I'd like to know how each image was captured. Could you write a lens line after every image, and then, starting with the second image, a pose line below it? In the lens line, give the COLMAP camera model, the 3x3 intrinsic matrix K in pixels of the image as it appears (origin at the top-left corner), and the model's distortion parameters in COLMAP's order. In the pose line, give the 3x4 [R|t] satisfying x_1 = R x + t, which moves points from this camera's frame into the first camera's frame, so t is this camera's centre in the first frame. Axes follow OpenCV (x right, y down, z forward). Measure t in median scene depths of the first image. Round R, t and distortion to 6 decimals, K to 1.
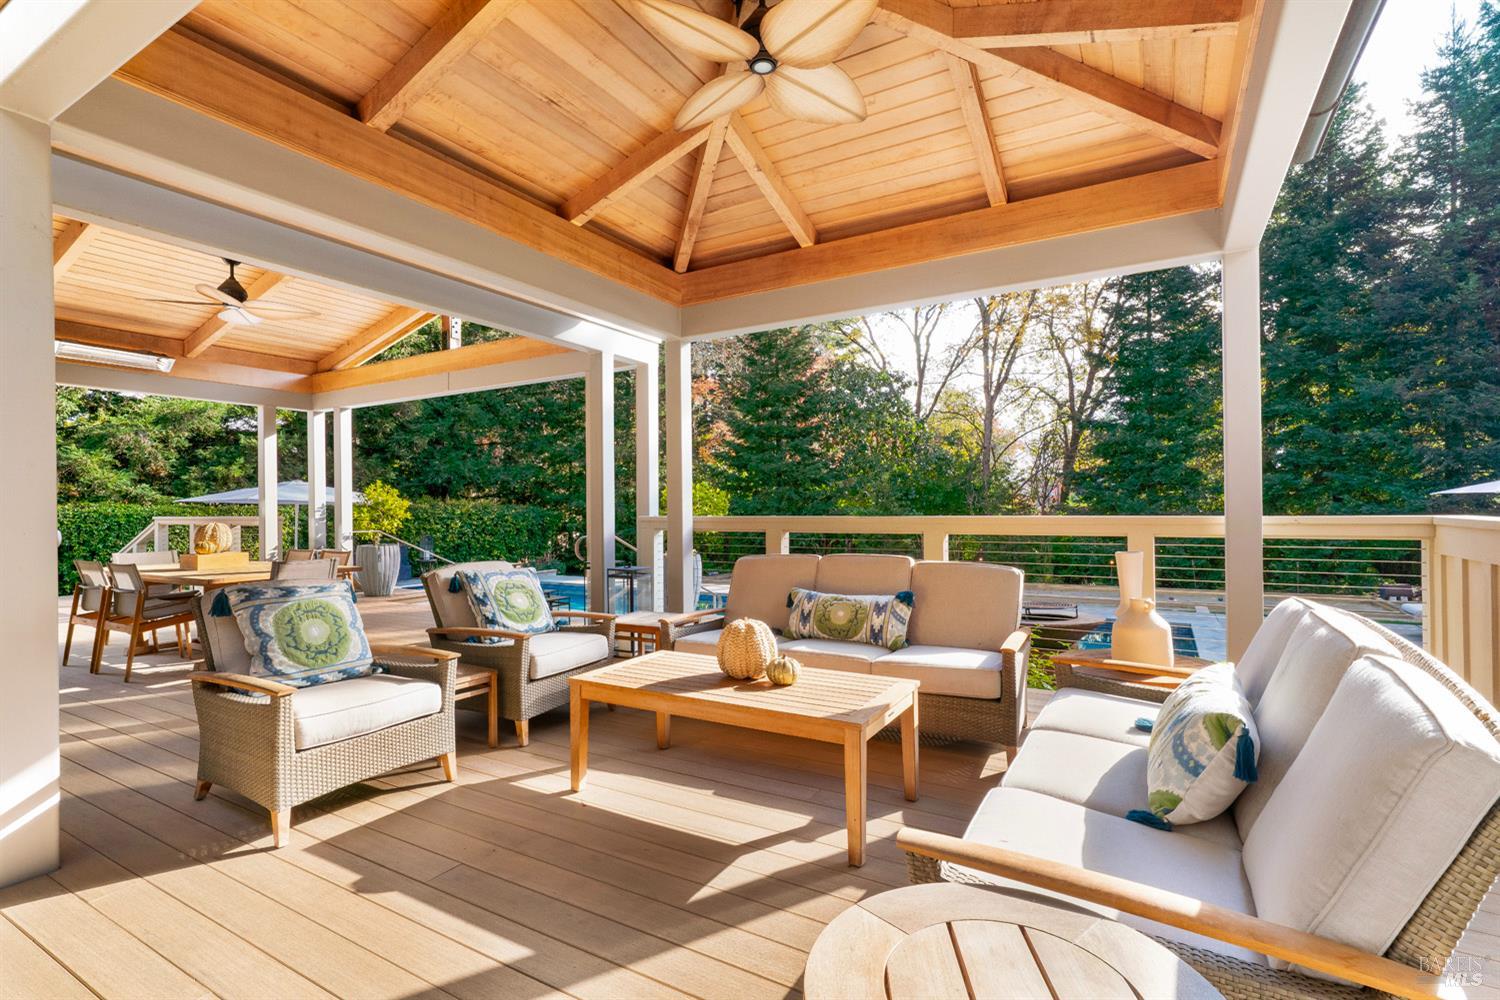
lens RADIAL K [[705.2, 0, 735.8], [0, 705.2, 504.6], [0, 0, 1]] dist [-0.004405, 0.000591]
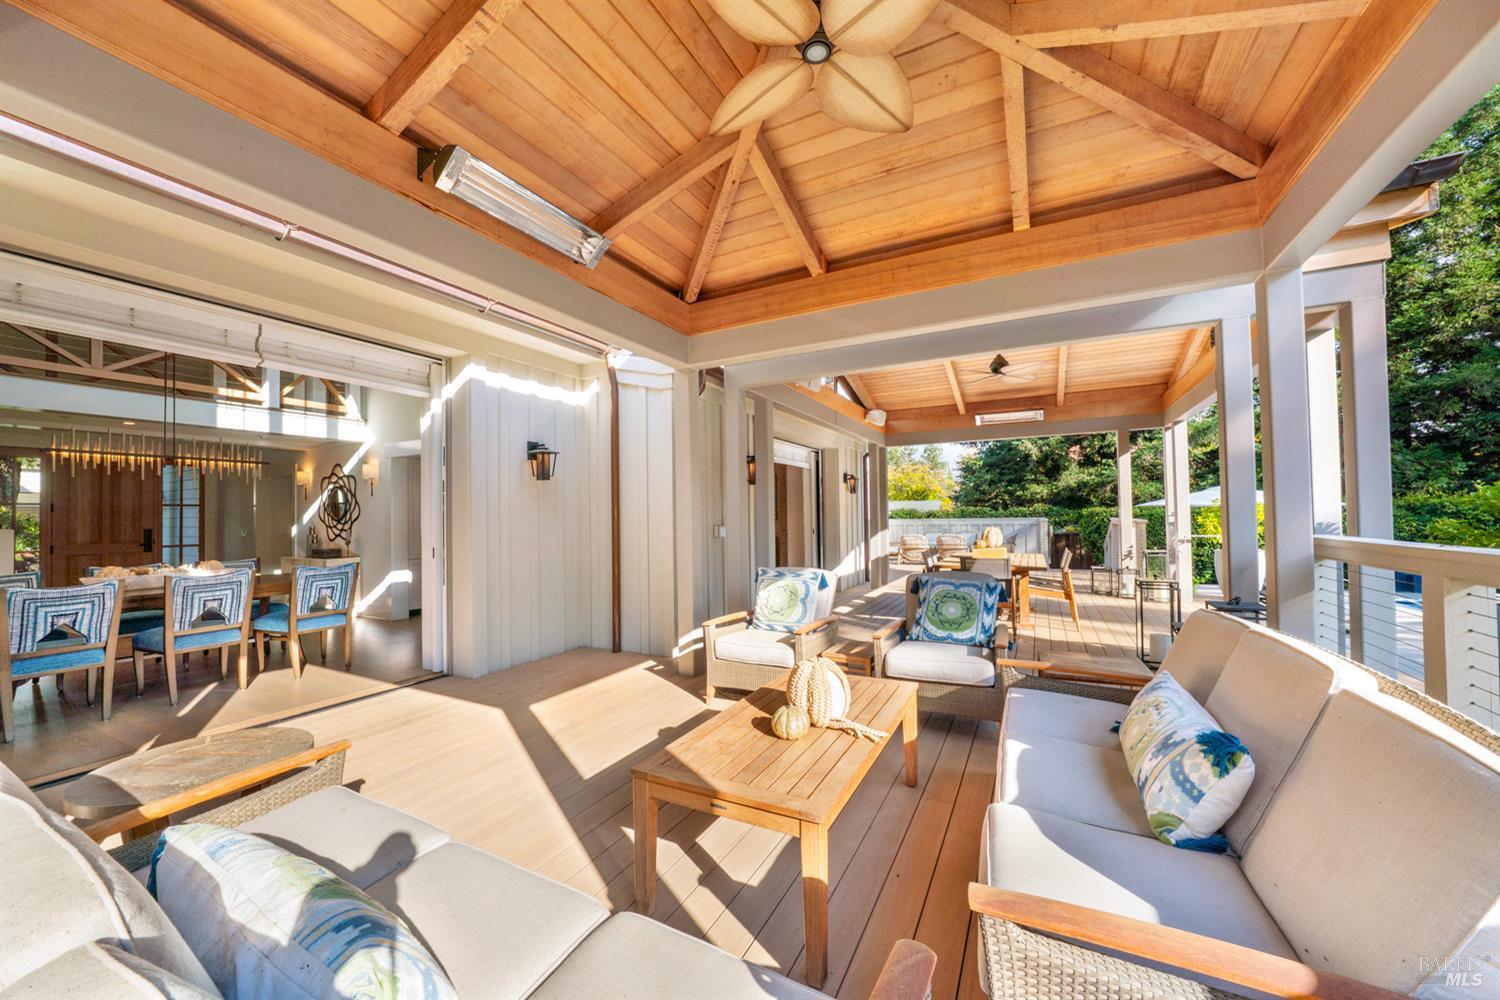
lens RADIAL K [[538.8, 0, 742.9], [0, 538.8, 509.5], [0, 0, 1]] dist [-0.017900, 0.000550]
pose [[0.045662, -0.003727, -0.998950, 0.251996], [0.018114, 0.999832, -0.002902, -0.012417], [0.998793, -0.017962, 0.045722, 0.312357]]
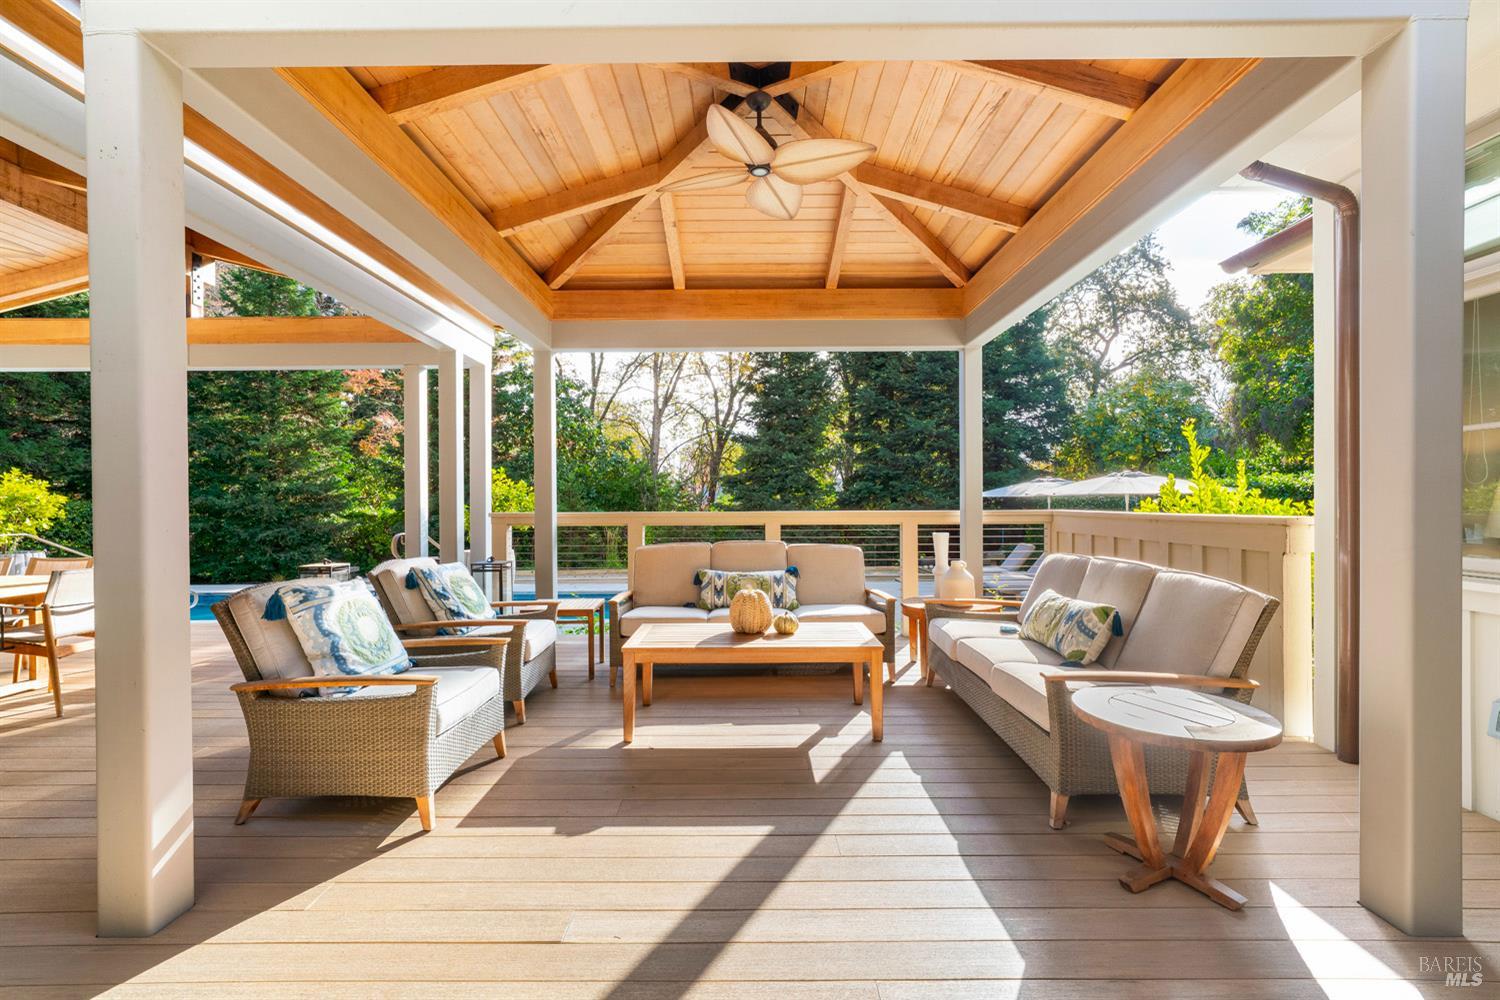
lens RADIAL K [[657.9, 0, 748.4], [0, 657.9, 504.4], [0, 0, 1]] dist [-0.002936, 0.002367]
pose [[0.861523, 0.003357, 0.507708, -0.226279], [-0.004574, 0.999989, 0.001149, 0.001193], [-0.507699, -0.003312, 0.861528, -0.021585]]
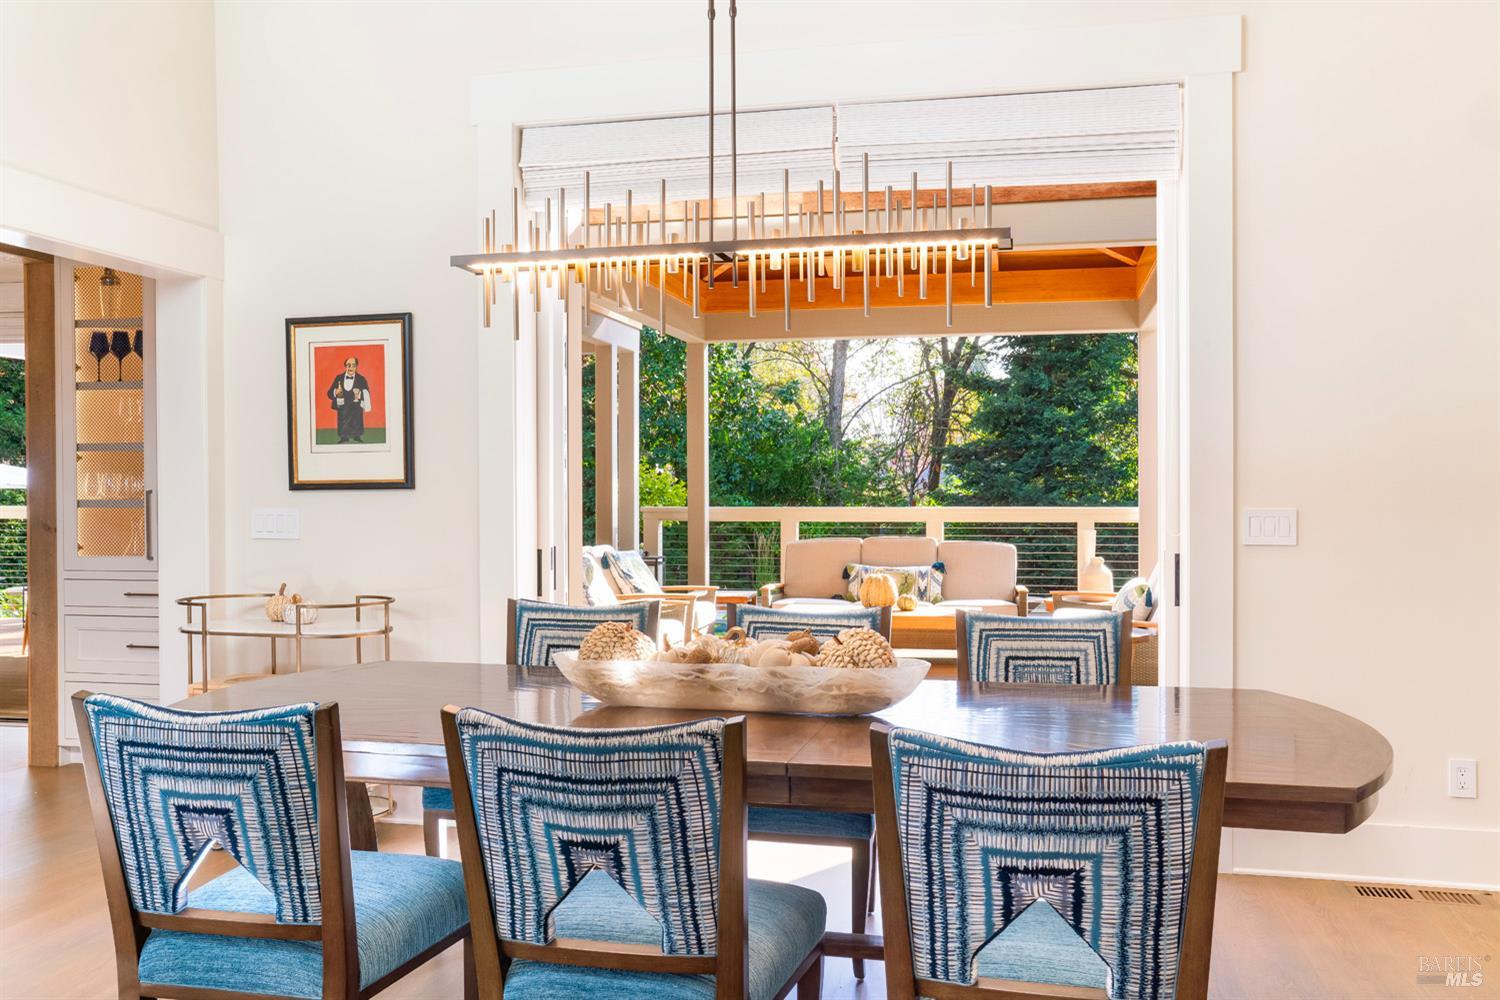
lens RADIAL K [[1253.6, 0, 749.3], [0, 1253.6, 492.3], [0, 0, 1]] dist [-0.011341, 0.047414]
pose [[0.950979, 0.005040, 0.309216, -0.412138], [-0.006615, 0.999970, 0.004047, -0.009641], [-0.309186, -0.005895, 0.950983, -0.573610]]
